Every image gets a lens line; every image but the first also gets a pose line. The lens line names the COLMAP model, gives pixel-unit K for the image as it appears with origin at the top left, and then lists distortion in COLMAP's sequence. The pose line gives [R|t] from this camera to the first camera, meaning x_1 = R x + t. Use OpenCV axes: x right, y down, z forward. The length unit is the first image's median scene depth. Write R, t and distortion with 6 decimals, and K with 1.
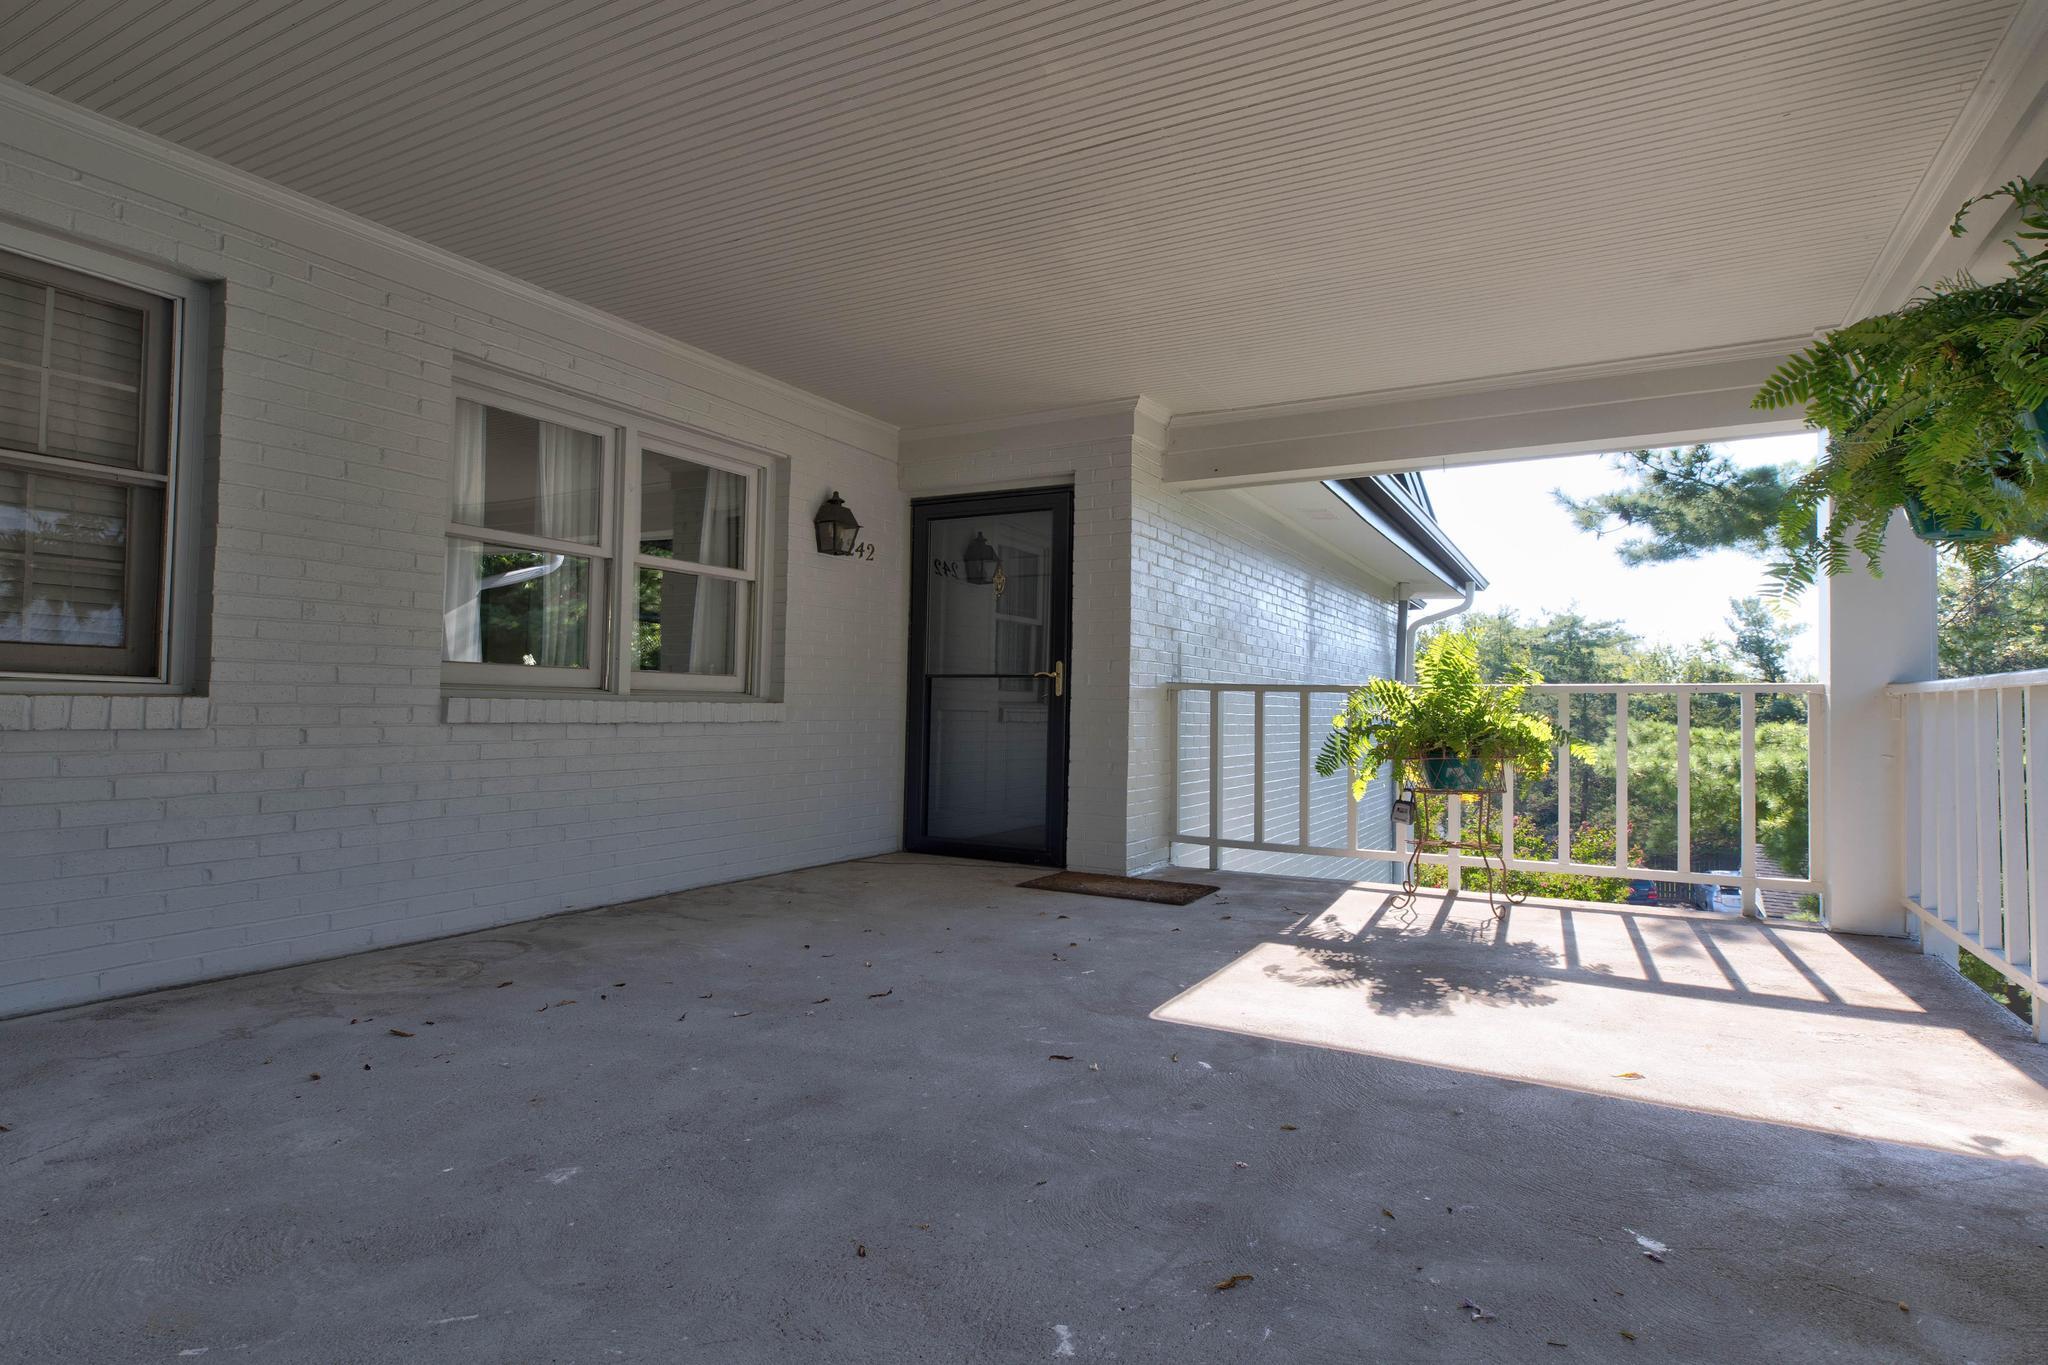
lens RADIAL K [[980.7, 0, 1027.4], [0, 980.7, 688.6], [0, 0, 1]] dist [-0.000087, 0.000125]
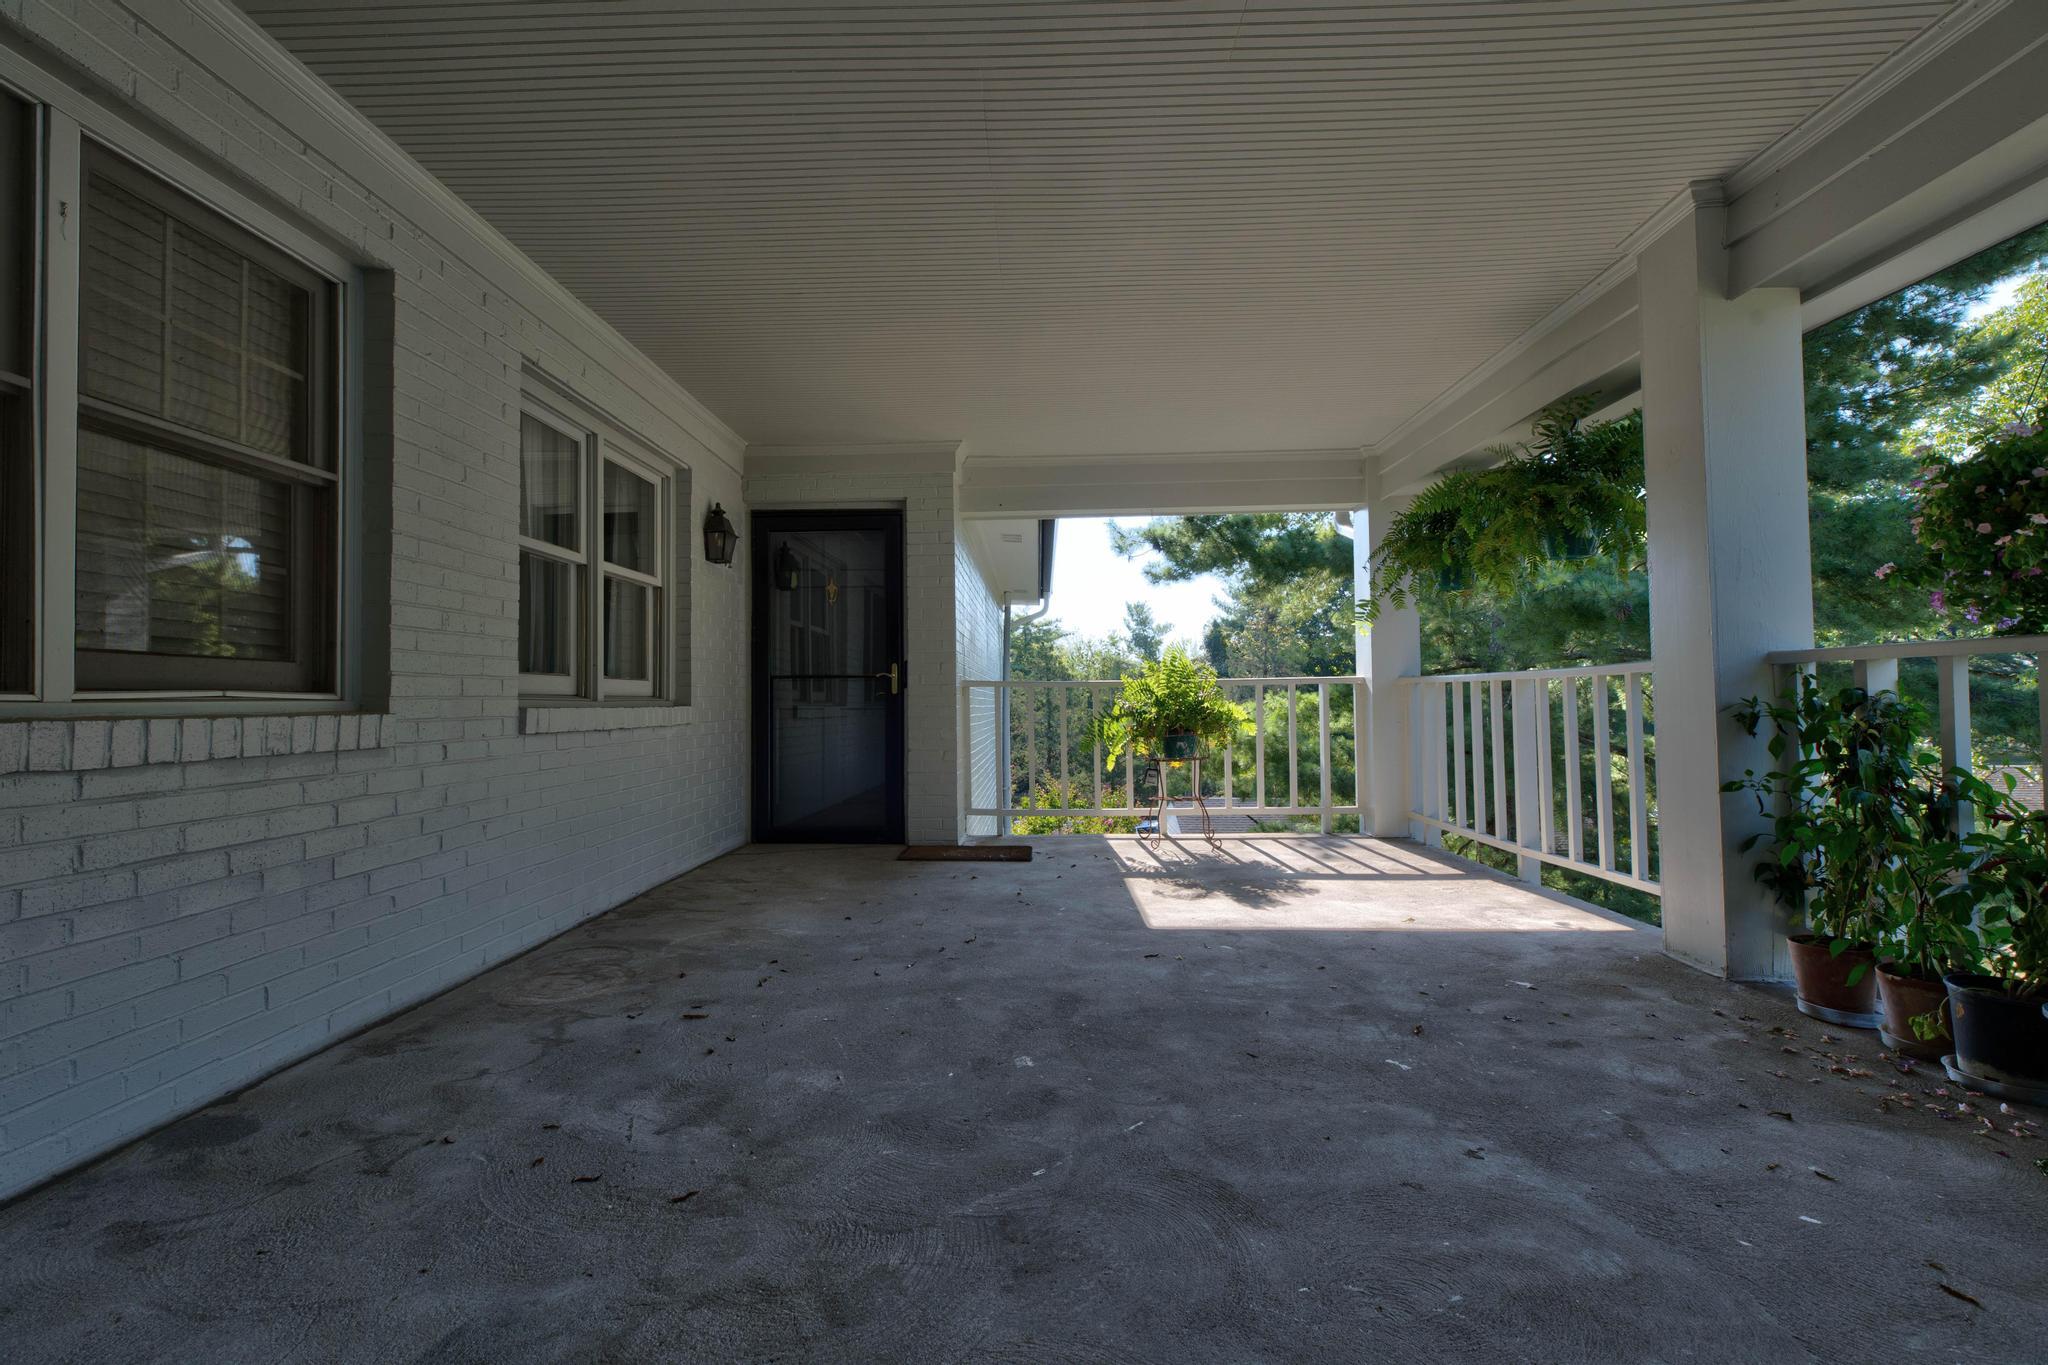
lens RADIAL K [[956.5, 0, 1024.0], [0, 956.5, 682.5], [0, 0, 1]] dist [0.000796, 0.000093]
pose [[0.876540, -0.011356, 0.481196, -0.742715], [0.010379, 0.999935, 0.004692, -0.019243], [-0.481218, 0.000881, 0.876601, -0.098992]]
